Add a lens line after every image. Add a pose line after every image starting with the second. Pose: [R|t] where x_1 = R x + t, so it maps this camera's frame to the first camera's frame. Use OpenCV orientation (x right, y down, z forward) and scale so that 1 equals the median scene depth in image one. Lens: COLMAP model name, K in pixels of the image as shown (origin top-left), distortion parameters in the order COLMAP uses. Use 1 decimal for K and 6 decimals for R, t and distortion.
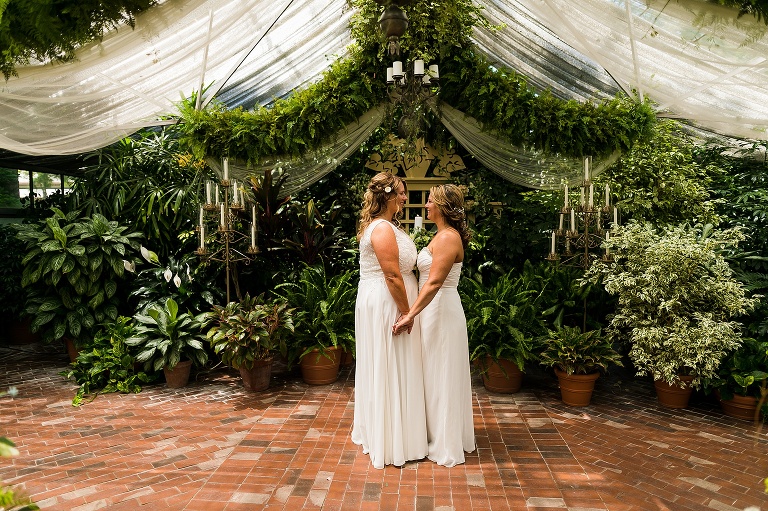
lens RADIAL K [[531.3, 0, 379.3], [0, 531.3, 259.8], [0, 0, 1]] dist [0.001799, -0.007989]
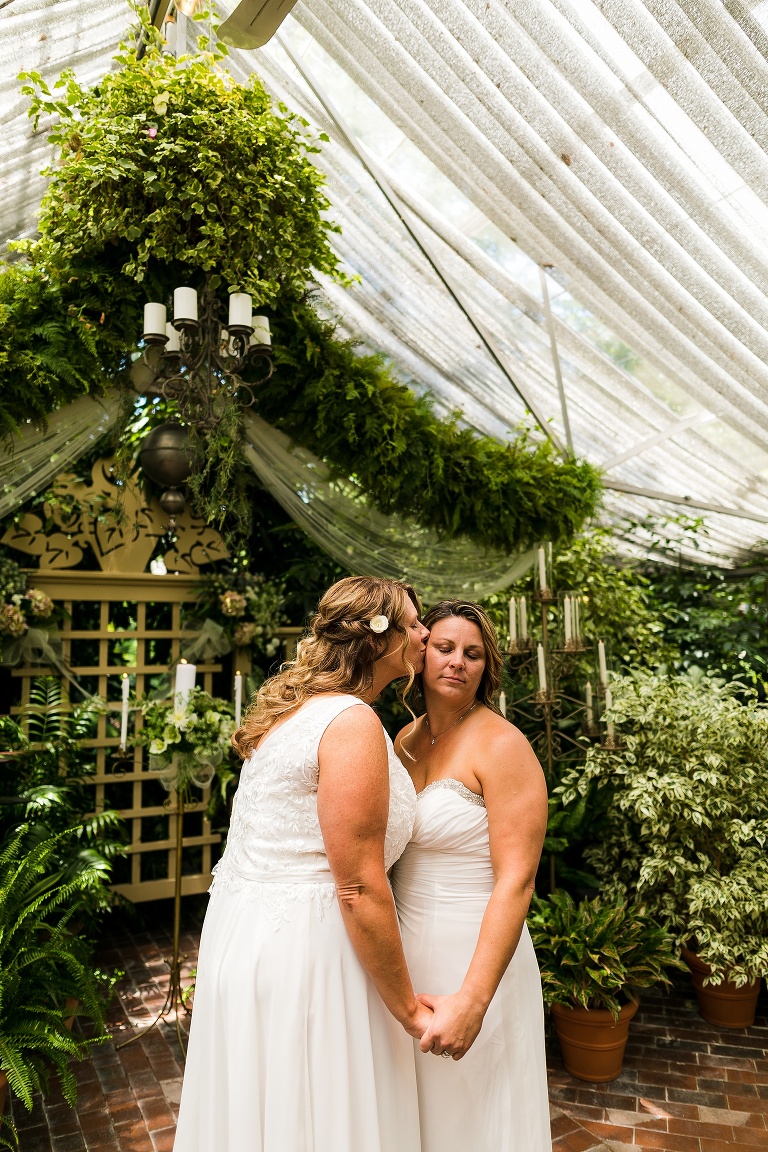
lens RADIAL K [[821.4, 0, 384.0], [0, 821.4, 576.0], [0, 0, 1]] dist [-0.033422, 0.030695]
pose [[0.841071, 0.035212, 0.539778, -0.159541], [0.051709, 0.988075, -0.145028, -0.052698], [-0.538448, 0.149890, 0.829220, 0.405367]]
